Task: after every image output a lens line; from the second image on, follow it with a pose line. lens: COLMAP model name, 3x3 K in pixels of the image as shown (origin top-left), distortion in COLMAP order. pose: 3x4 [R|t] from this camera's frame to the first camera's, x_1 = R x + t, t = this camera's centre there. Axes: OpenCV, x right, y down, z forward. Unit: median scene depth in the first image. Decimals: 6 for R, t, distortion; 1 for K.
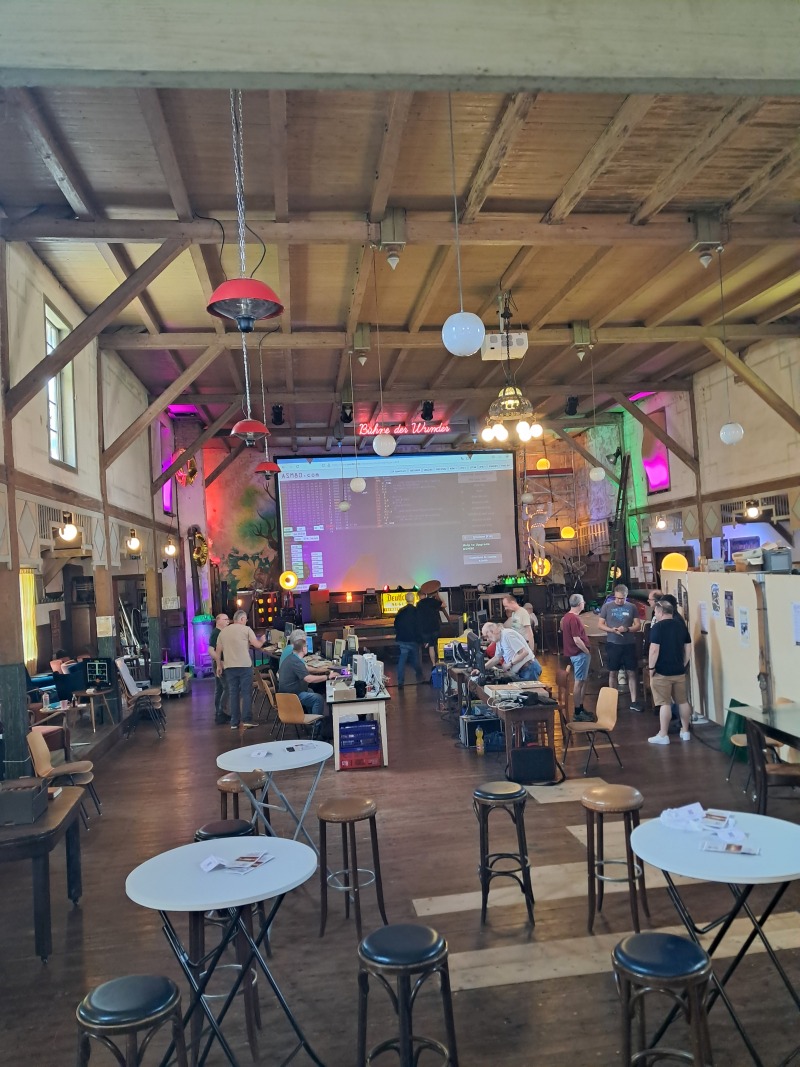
lens RADIAL K [[841.4, 0, 402.3], [0, 841.4, 534.0], [0, 0, 1]] dist [-0.001320, -0.000488]
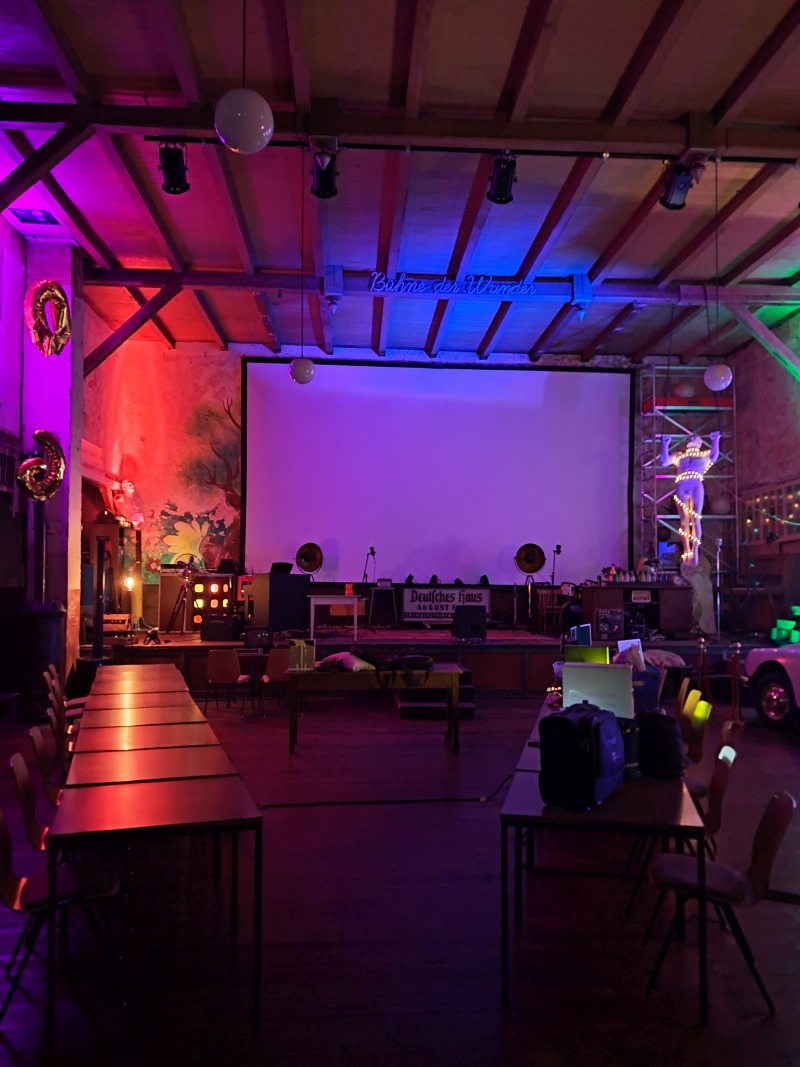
lens RADIAL K [[841.4, 0, 399.6], [0, 841.4, 536.4], [0, 0, 1]] dist [-0.001320, -0.000488]
pose [[0.996265, 0.054800, -0.066737, 0.011593], [-0.055789, 0.998357, -0.013039, 0.041178], [0.065913, 0.016714, 0.997685, 0.392050]]
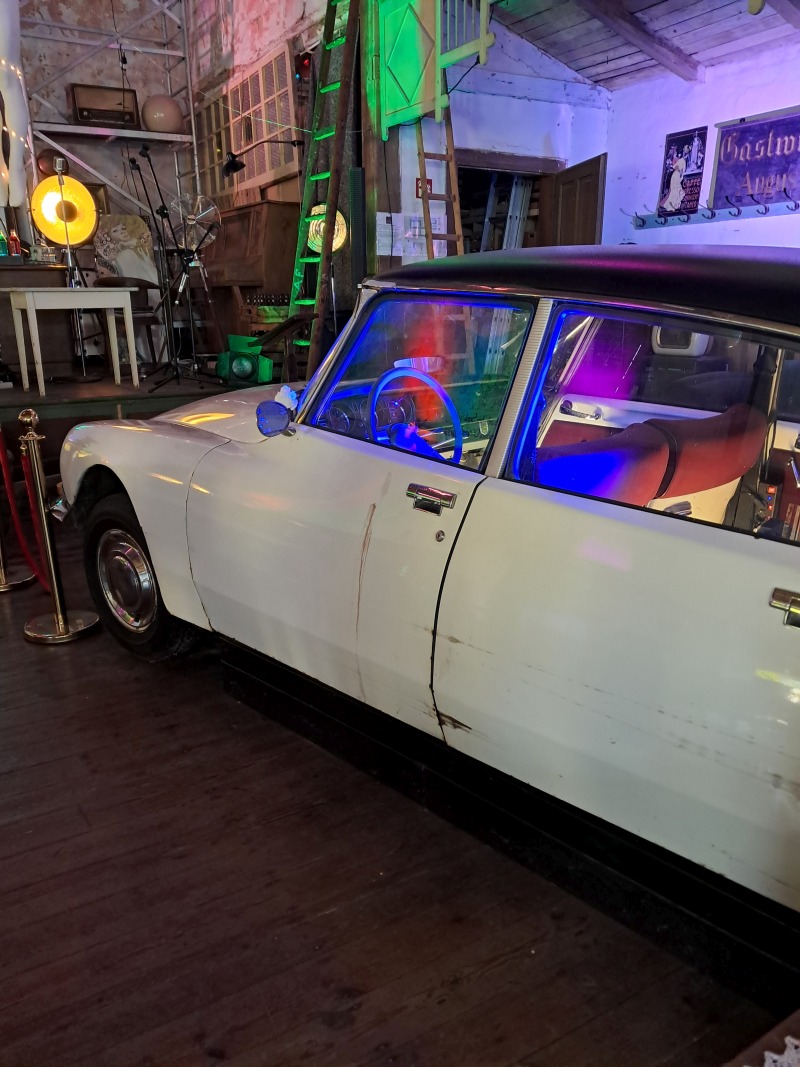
lens RADIAL K [[836.5, 0, 399.9], [0, 836.5, 532.4], [0, 0, 1]] dist [-0.012498, -0.003735]
pose [[0.900083, -0.081917, 0.427949, 0.134580], [-0.044792, 0.959569, 0.277886, 0.058561], [-0.433411, -0.269289, 0.860023, 0.658918]]
